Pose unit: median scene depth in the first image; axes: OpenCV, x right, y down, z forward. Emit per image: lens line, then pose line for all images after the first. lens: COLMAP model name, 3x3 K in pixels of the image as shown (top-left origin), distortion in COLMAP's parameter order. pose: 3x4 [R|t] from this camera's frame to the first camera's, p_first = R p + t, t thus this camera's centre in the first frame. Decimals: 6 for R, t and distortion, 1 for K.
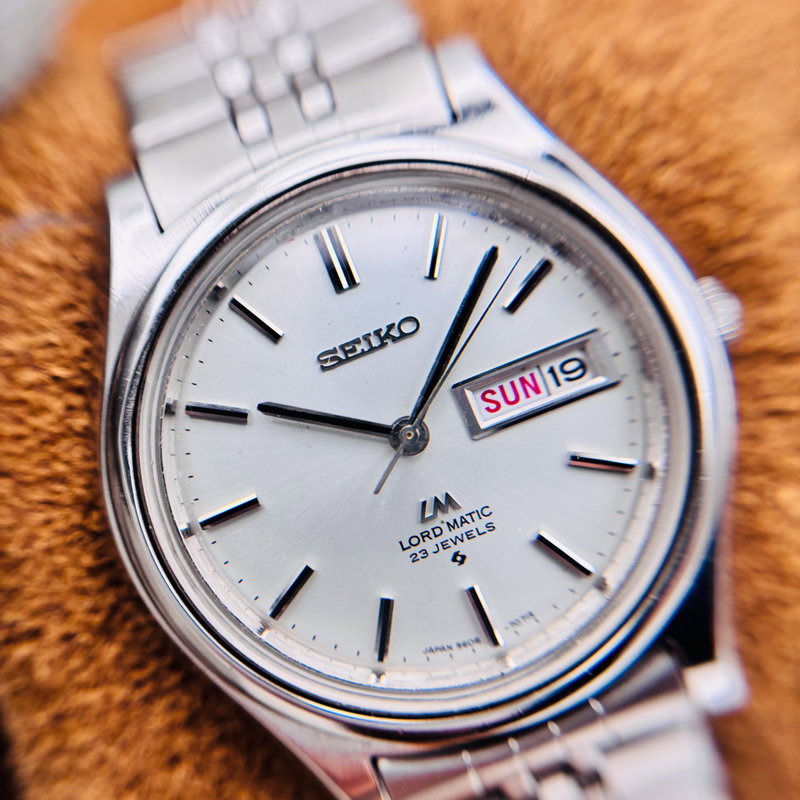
lens RADIAL K [[1143.4, 0, 364.3], [0, 1143.4, 411.8], [0, 0, 1]] dist [0.990891, 0.009202]
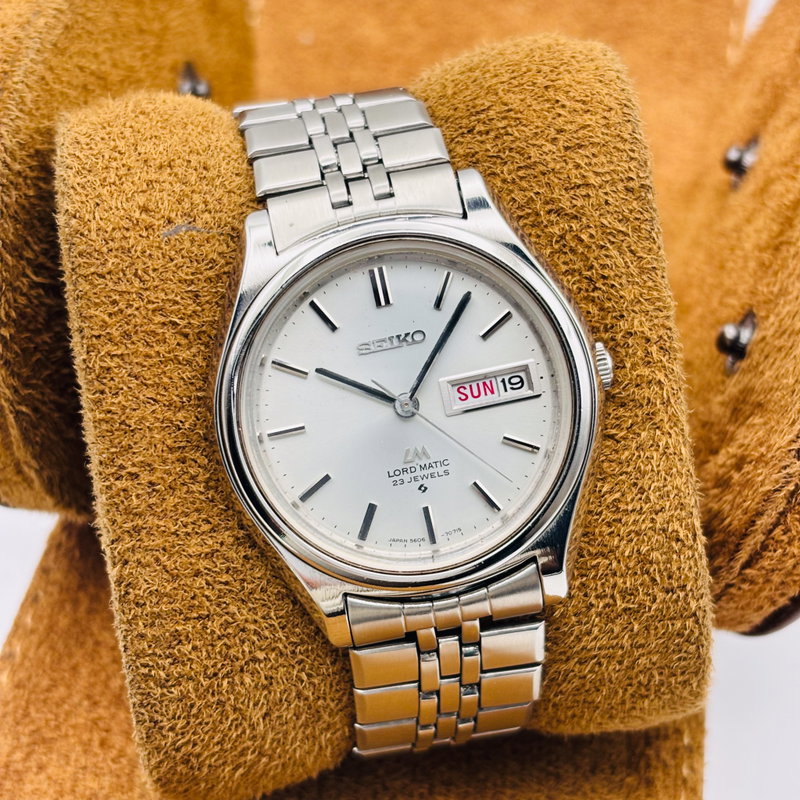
lens RADIAL K [[1583.5, 0, 361.0], [0, 1583.5, 400.1], [0, 0, 1]] dist [0.006788, -0.114061]
pose [[0.982246, 0.181415, -0.047772, 0.079341], [-0.181081, 0.983404, 0.011263, -0.000223], [0.049023, -0.002413, 0.998795, -1.129412]]
